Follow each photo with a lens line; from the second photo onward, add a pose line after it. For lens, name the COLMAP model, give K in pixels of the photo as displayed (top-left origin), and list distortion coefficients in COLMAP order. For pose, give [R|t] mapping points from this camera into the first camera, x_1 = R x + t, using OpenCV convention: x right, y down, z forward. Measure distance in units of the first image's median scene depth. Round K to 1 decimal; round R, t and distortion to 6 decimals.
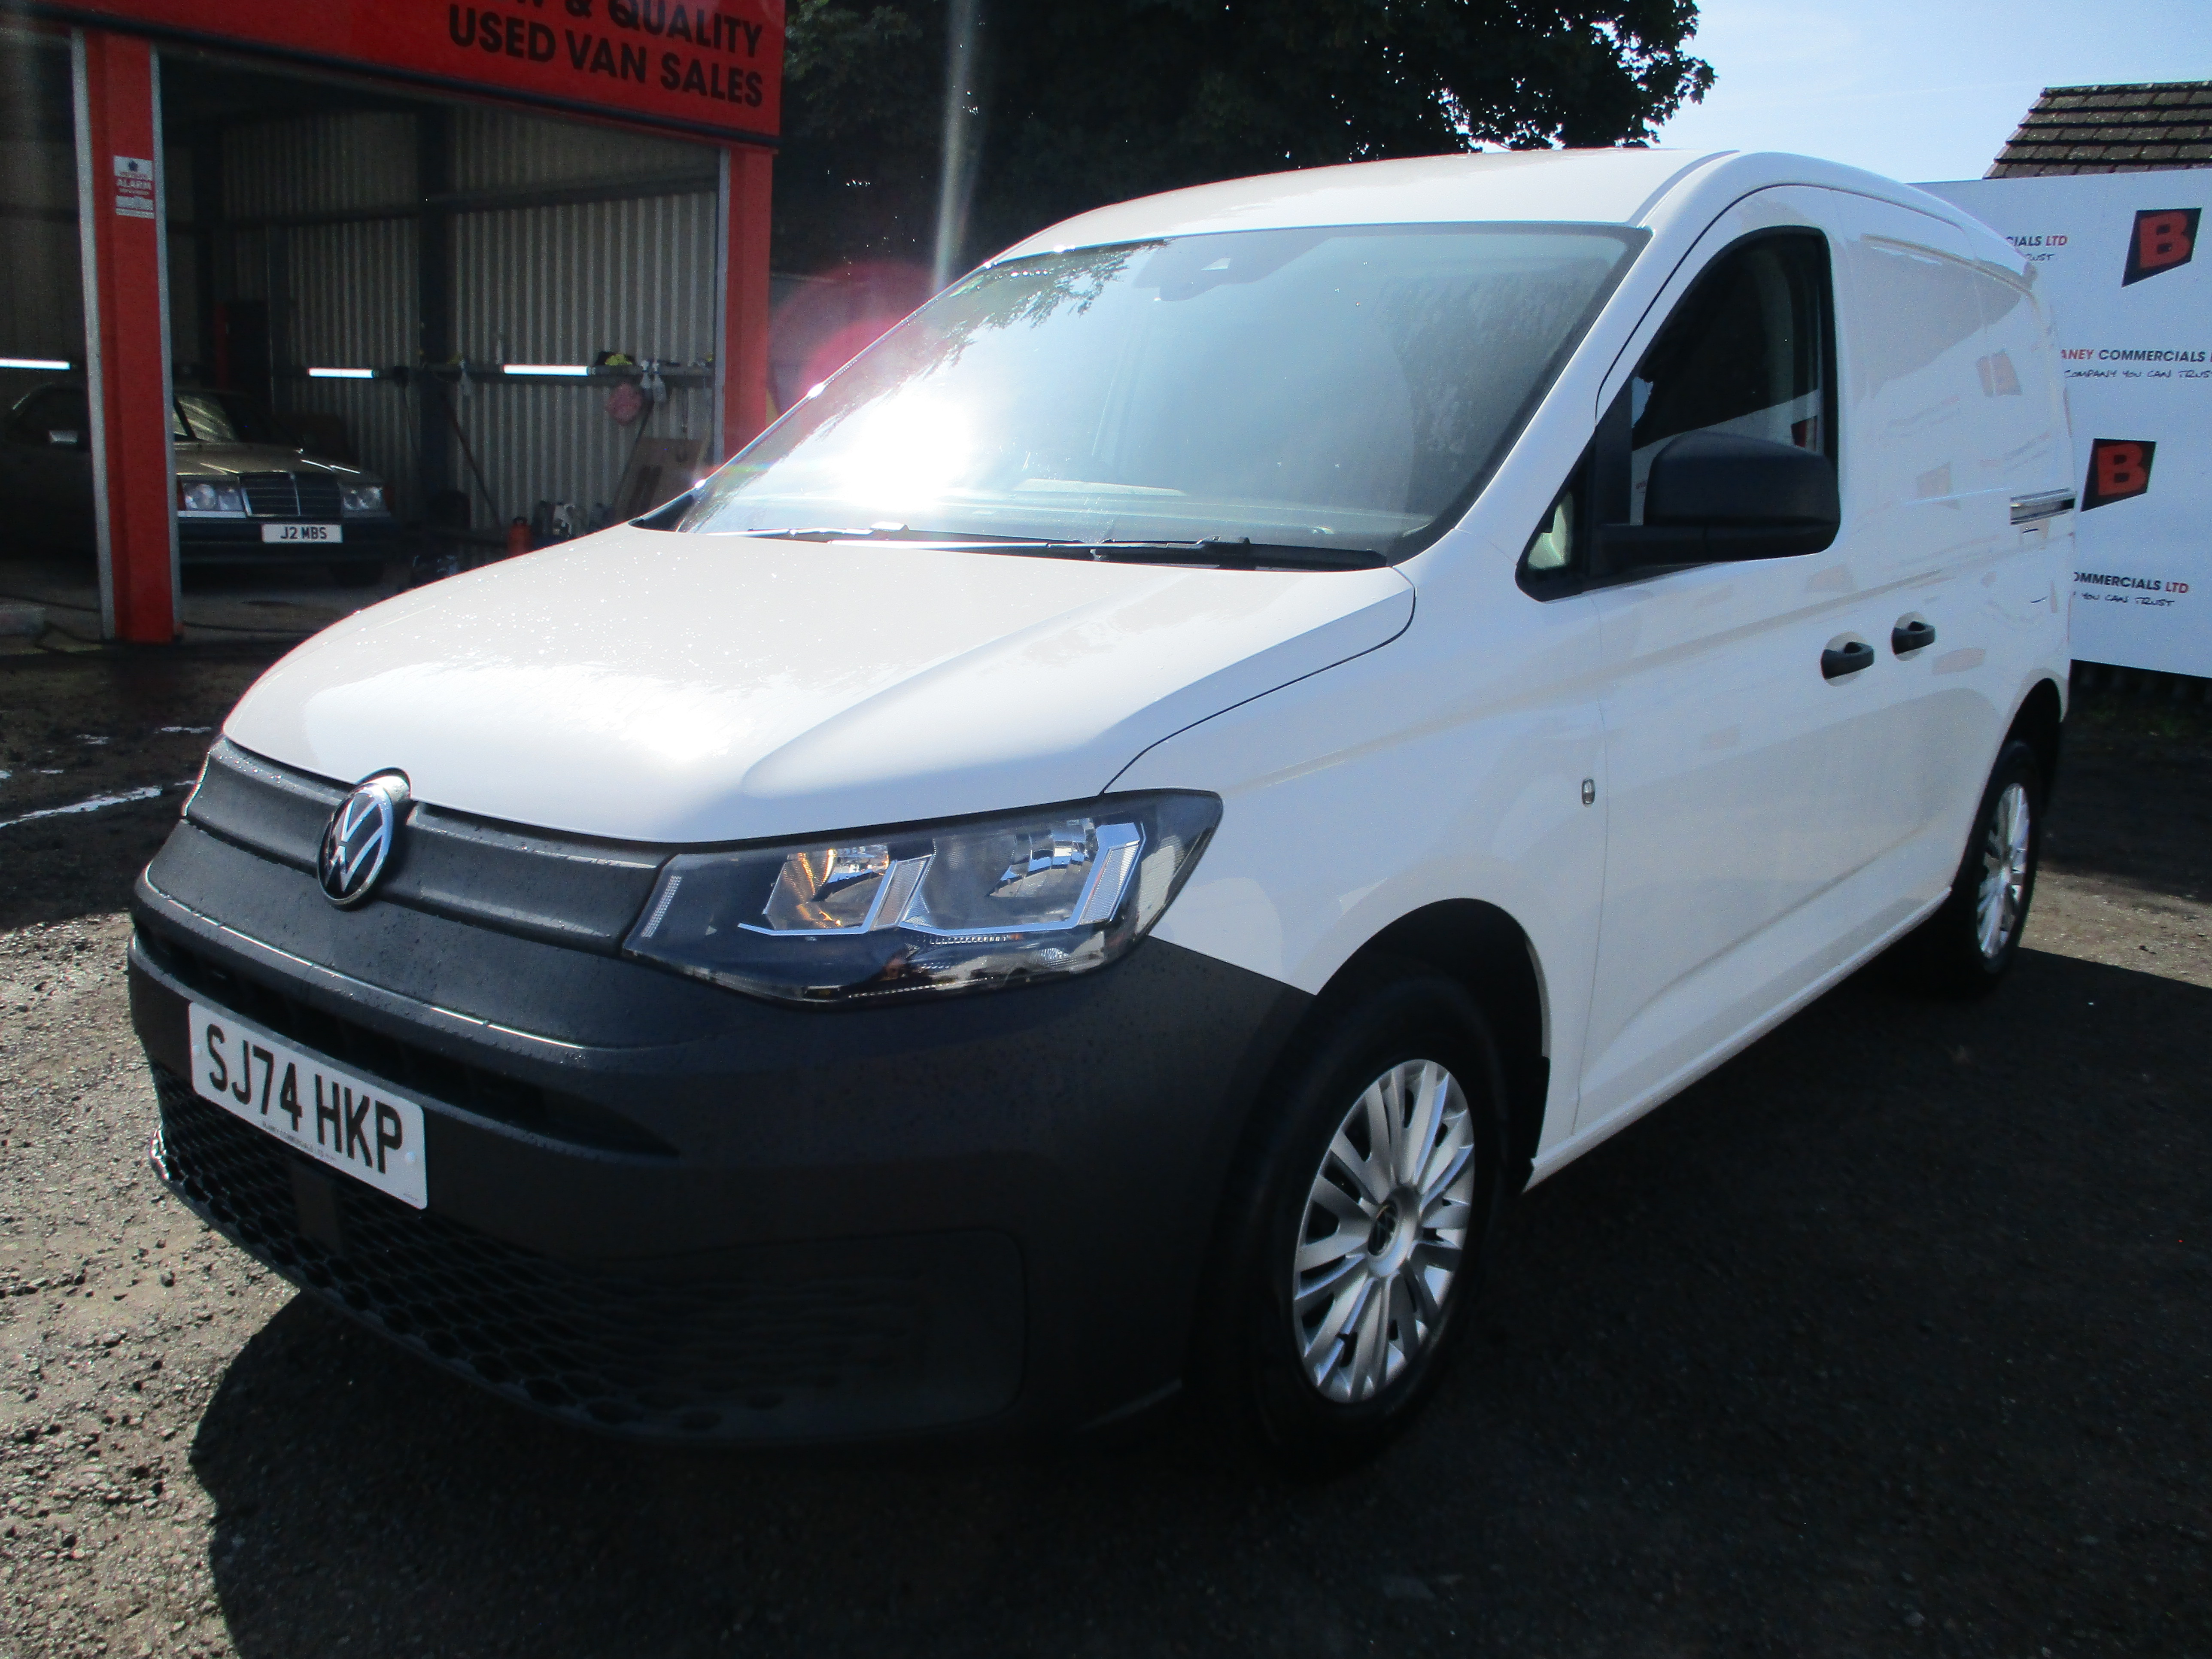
lens RADIAL K [[1808.9, 0, 1106.0], [0, 1808.9, 829.5], [0, 0, 1]] dist [-0.095830, 0.103826]
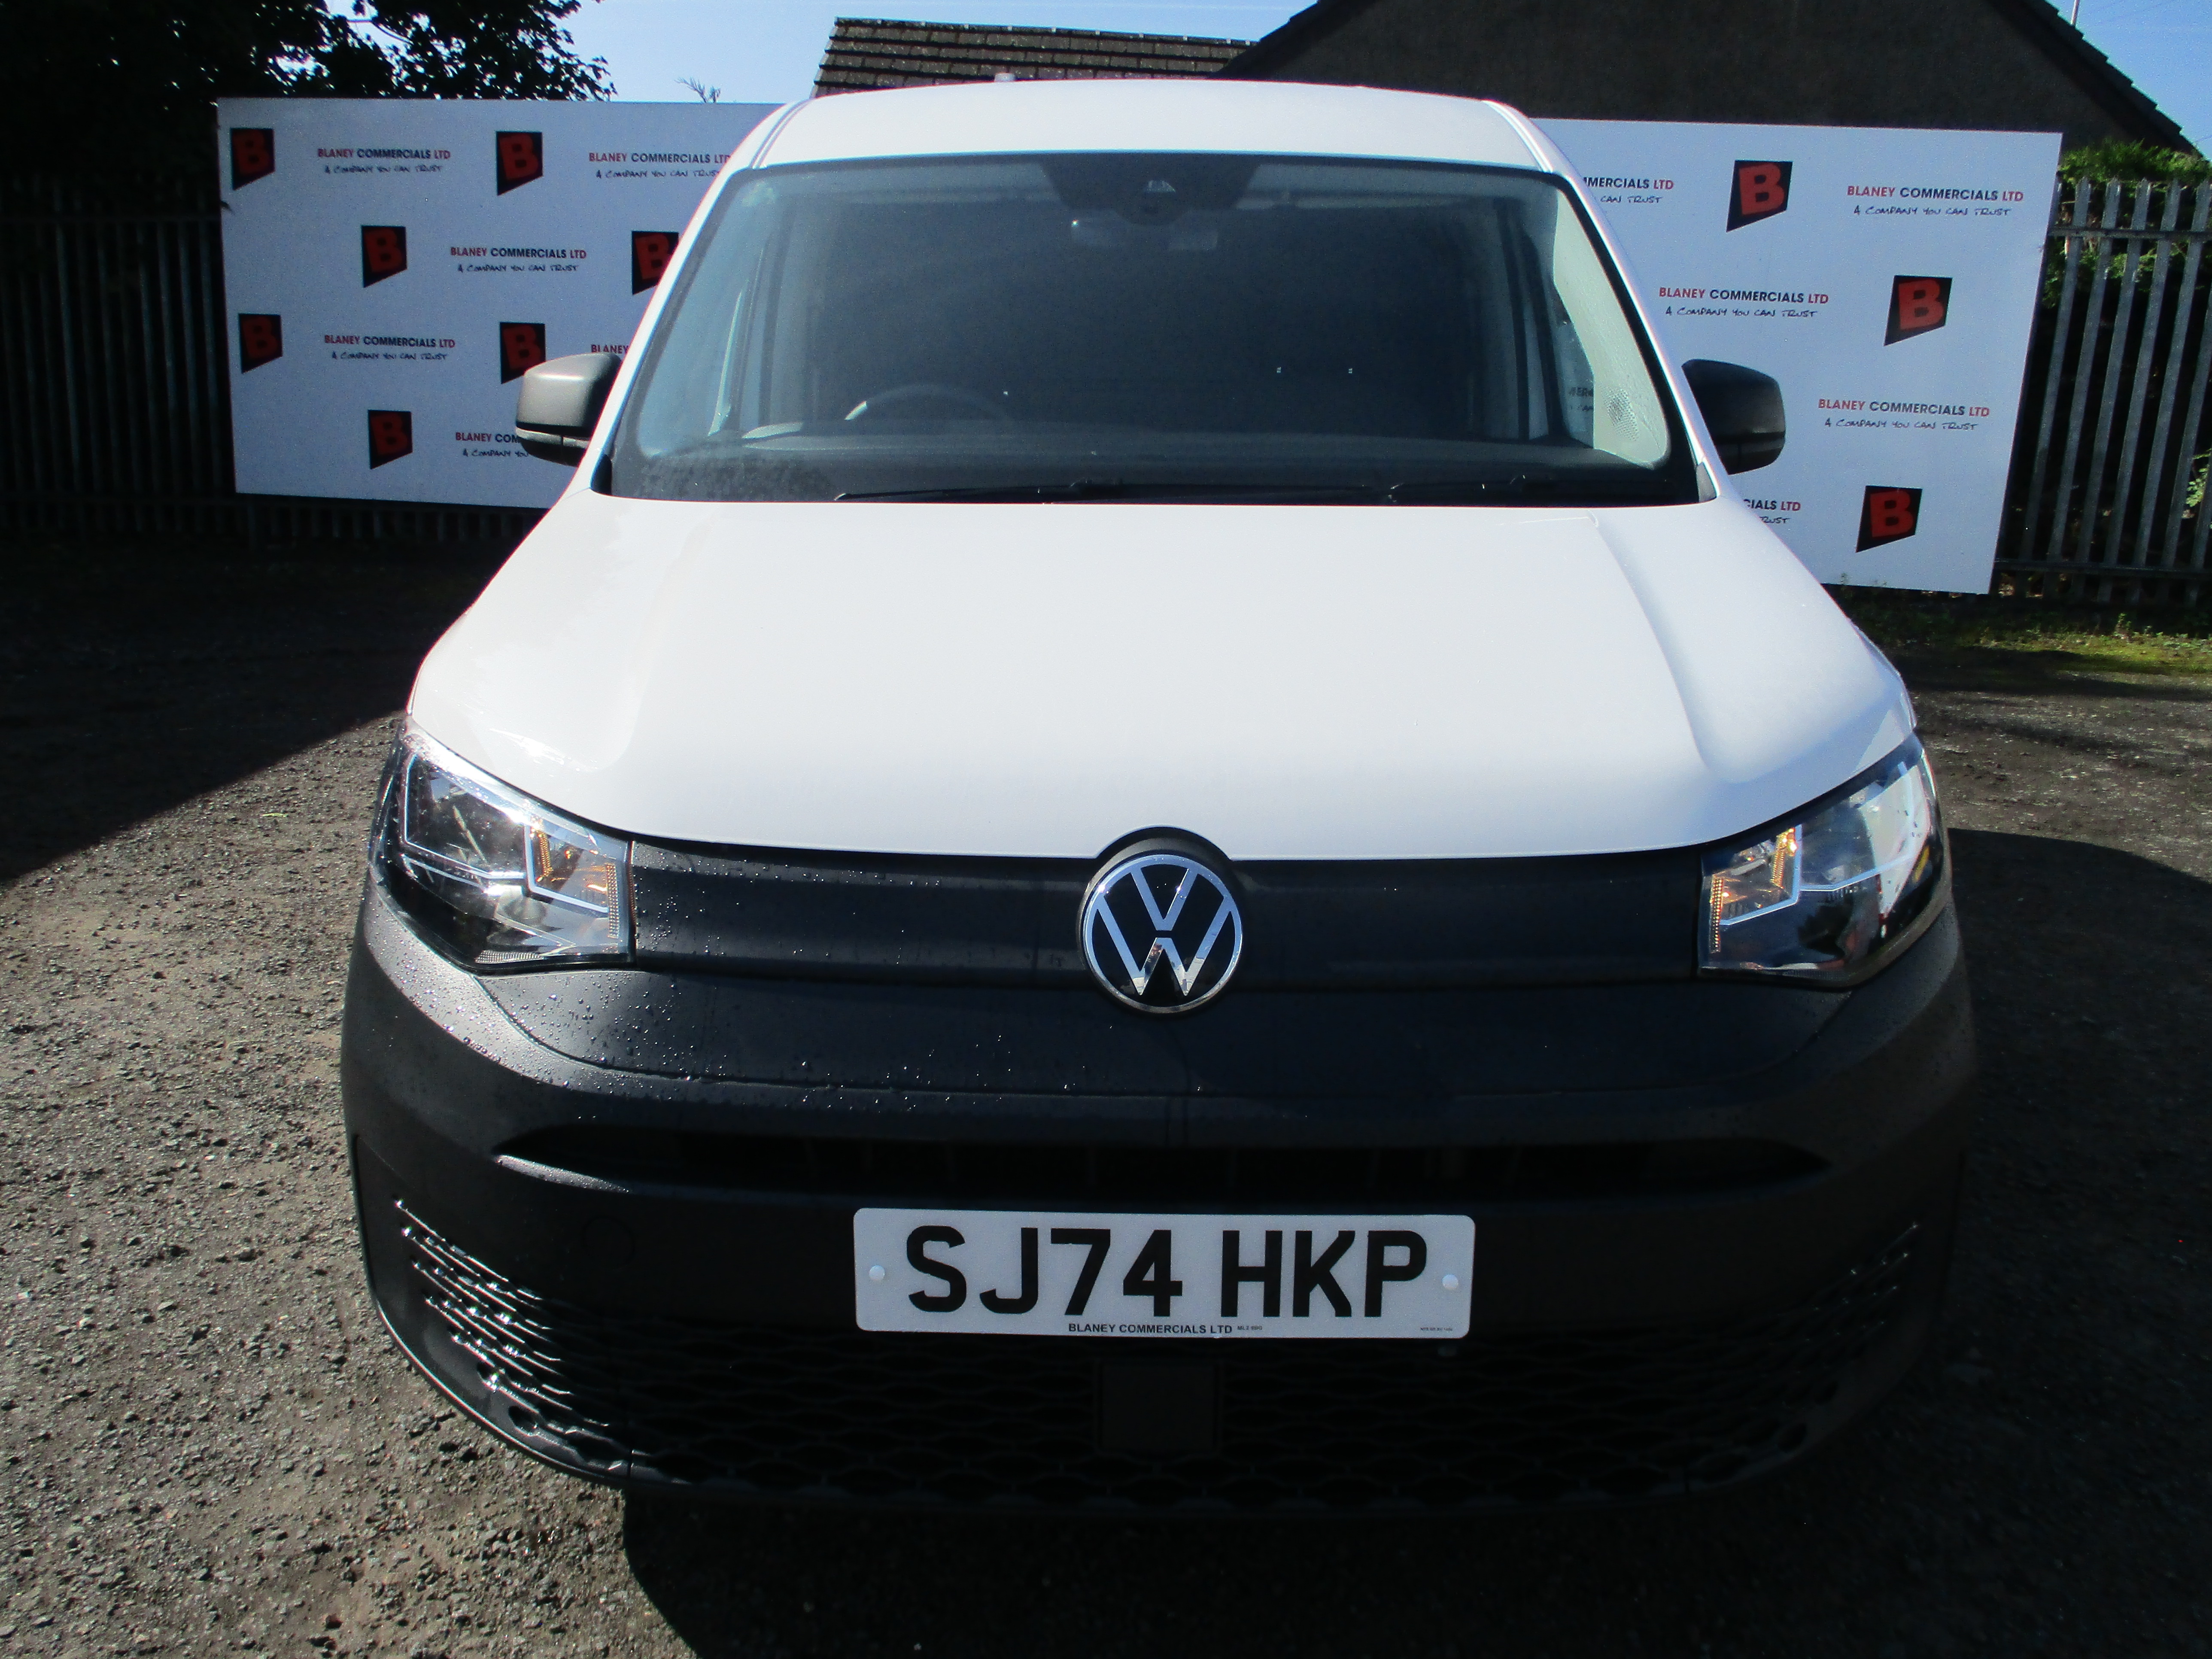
lens RADIAL K [[1808.9, 0, 1106.0], [0, 1808.9, 829.5], [0, 0, 1]] dist [-0.095830, 0.103826]
pose [[0.802500, -0.170926, 0.571645, -0.832071], [0.144227, 0.985247, 0.092124, -0.104506], [-0.578958, 0.008517, 0.815313, 0.363659]]
